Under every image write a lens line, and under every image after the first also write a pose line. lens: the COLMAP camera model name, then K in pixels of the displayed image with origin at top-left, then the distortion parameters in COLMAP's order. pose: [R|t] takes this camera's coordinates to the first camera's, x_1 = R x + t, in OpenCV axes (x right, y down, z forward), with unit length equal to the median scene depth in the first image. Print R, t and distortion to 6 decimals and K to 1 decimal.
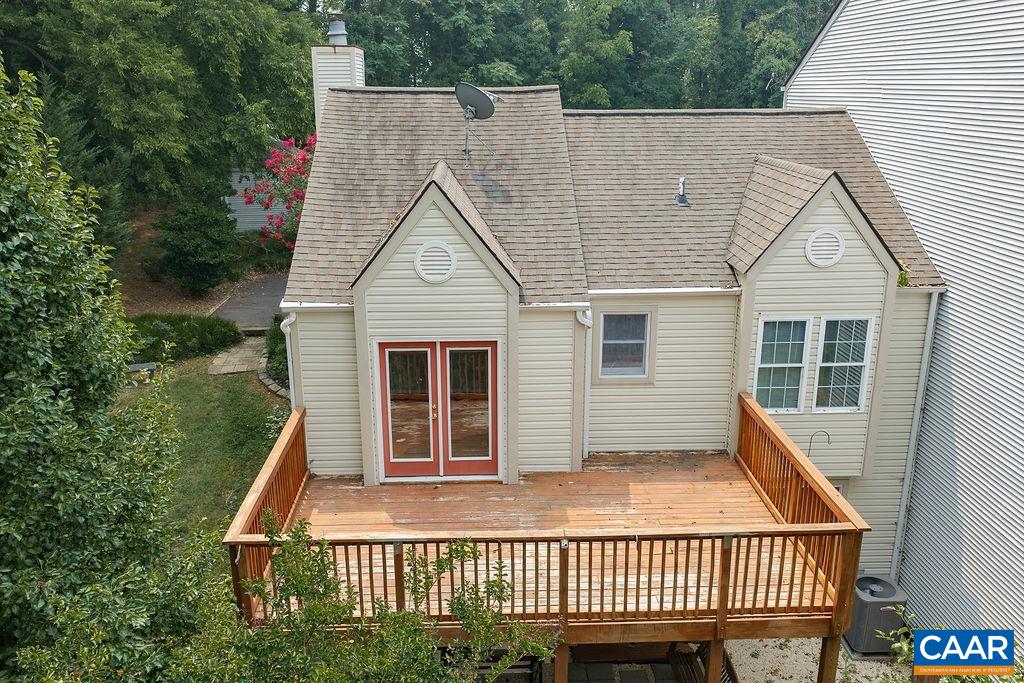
lens RADIAL K [[850.8, 0, 510.9], [0, 850.8, 341.5], [0, 0, 1]] dist [-0.001035, -0.023615]
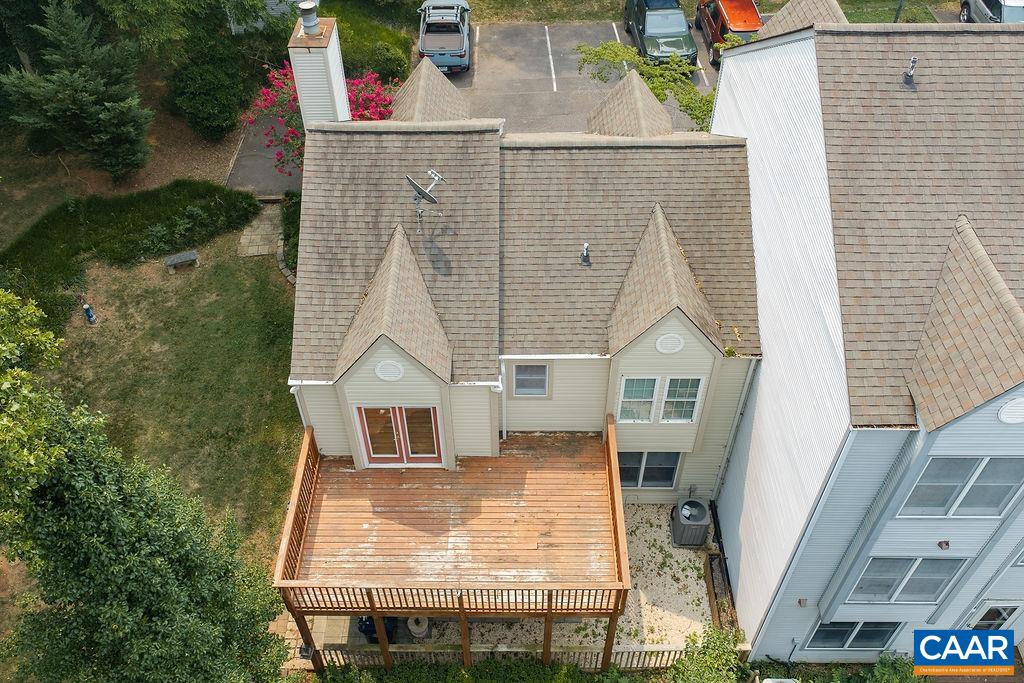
lens RADIAL K [[850.8, 0, 513.3], [0, 850.8, 340.1], [0, 0, 1]] dist [-0.001035, -0.023615]
pose [[0.998979, 0.029928, -0.033832, 0.151386], [-0.009474, 0.871166, 0.490897, -0.757045], [0.044165, -0.490075, 0.870561, -0.211012]]
